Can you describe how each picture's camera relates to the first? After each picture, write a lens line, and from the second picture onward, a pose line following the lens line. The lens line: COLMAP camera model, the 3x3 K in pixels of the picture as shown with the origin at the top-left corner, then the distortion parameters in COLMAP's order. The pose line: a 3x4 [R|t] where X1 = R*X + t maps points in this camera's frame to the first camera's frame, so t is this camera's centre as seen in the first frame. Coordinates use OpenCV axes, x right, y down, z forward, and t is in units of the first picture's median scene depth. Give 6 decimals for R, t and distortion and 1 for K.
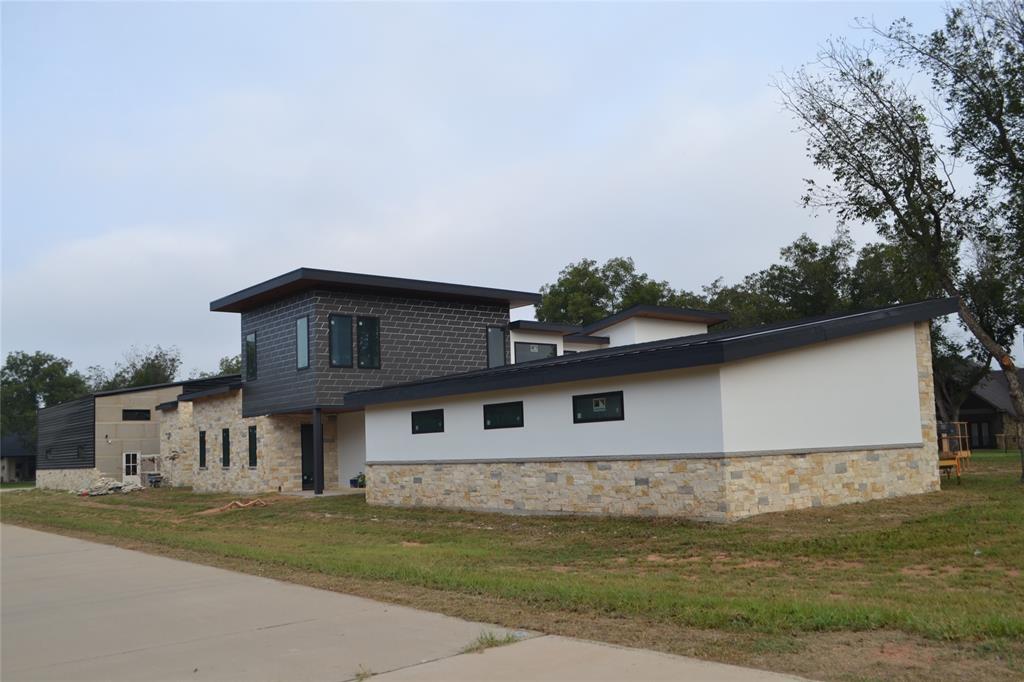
lens RADIAL K [[889.3, 0, 512.8], [0, 889.3, 378.0], [0, 0, 1]] dist [-0.052043, 0.001351]
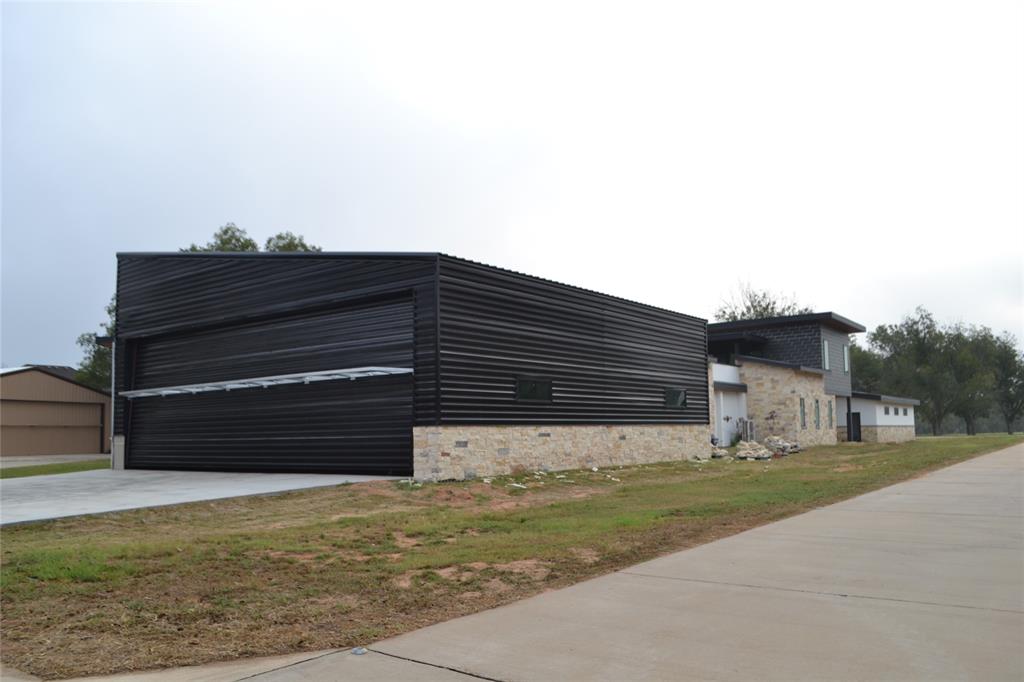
lens RADIAL K [[796.4, 0, 512.0], [0, 796.4, 341.0], [0, 0, 1]] dist [-0.061100, -0.000800]
pose [[-0.236980, 0.139916, 0.961386, -1.476542], [-0.070537, 0.984485, -0.160665, 0.208745], [-0.968950, -0.105888, -0.223434, 1.824704]]
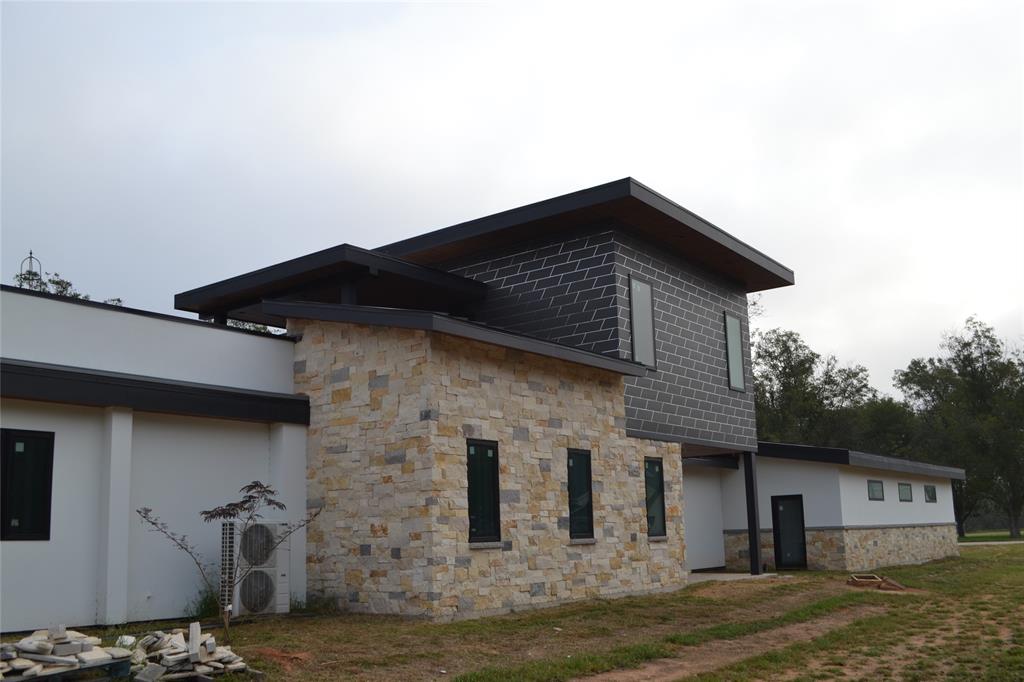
lens RADIAL K [[944.9, 0, 512.0], [0, 944.9, 341.0], [0, 0, 1]] dist [-0.032947, -0.000647]
pose [[-0.238296, 0.223200, 0.945197, -0.797380], [-0.057802, 0.968248, -0.243216, 0.125225], [-0.969471, -0.112591, -0.217828, 1.185982]]
